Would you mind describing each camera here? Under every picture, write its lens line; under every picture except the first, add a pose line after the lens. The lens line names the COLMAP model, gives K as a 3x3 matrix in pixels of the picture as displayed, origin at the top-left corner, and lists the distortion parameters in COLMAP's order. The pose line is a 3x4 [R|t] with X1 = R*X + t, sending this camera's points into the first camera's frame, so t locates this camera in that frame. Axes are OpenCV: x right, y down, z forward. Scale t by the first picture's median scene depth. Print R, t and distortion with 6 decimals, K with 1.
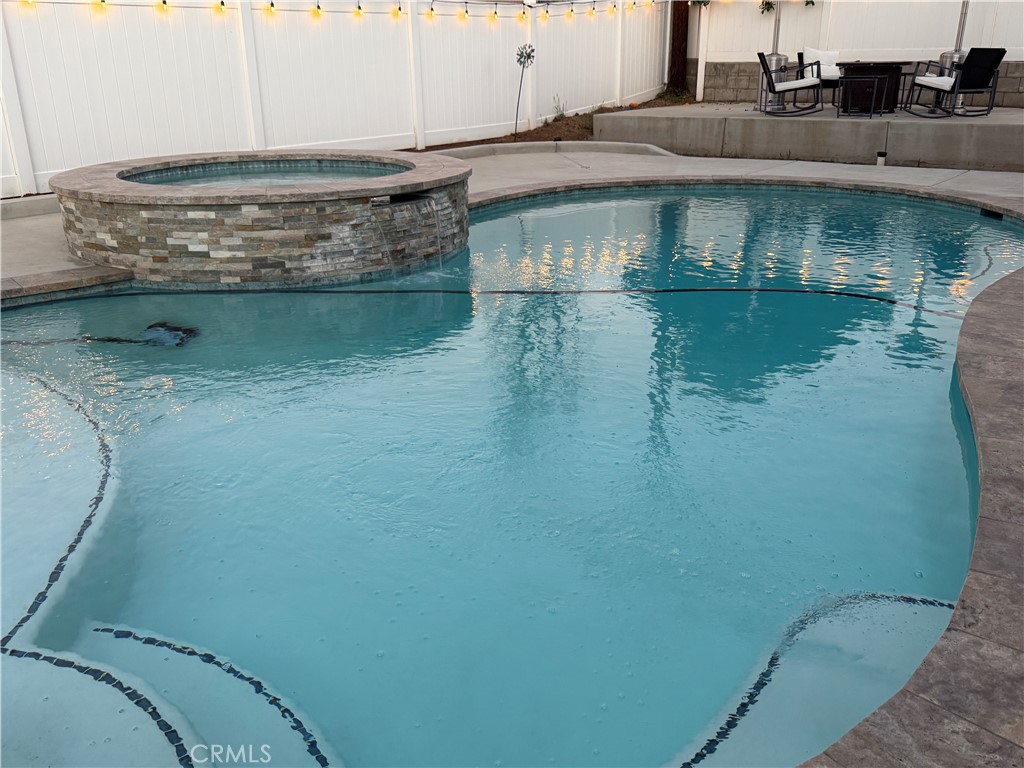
lens RADIAL K [[871.7, 0, 510.7], [0, 871.7, 385.5], [0, 0, 1]] dist [0.075114, -0.064346]
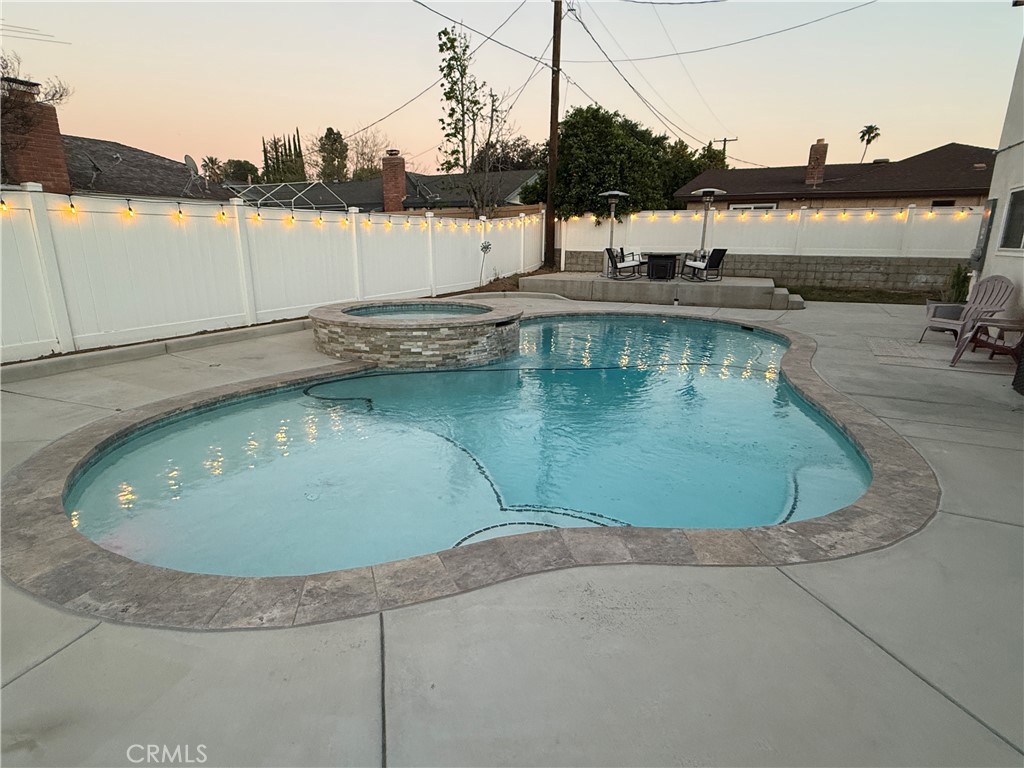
lens RADIAL K [[537.5, 0, 511.1], [0, 537.5, 389.1], [0, 0, 1]] dist [0.055352, 0.000363]
pose [[0.981068, -0.034612, 0.190547, -0.347552], [0.051330, 0.995184, -0.083512, 0.038864], [-0.186738, 0.091712, 0.978119, -0.191438]]
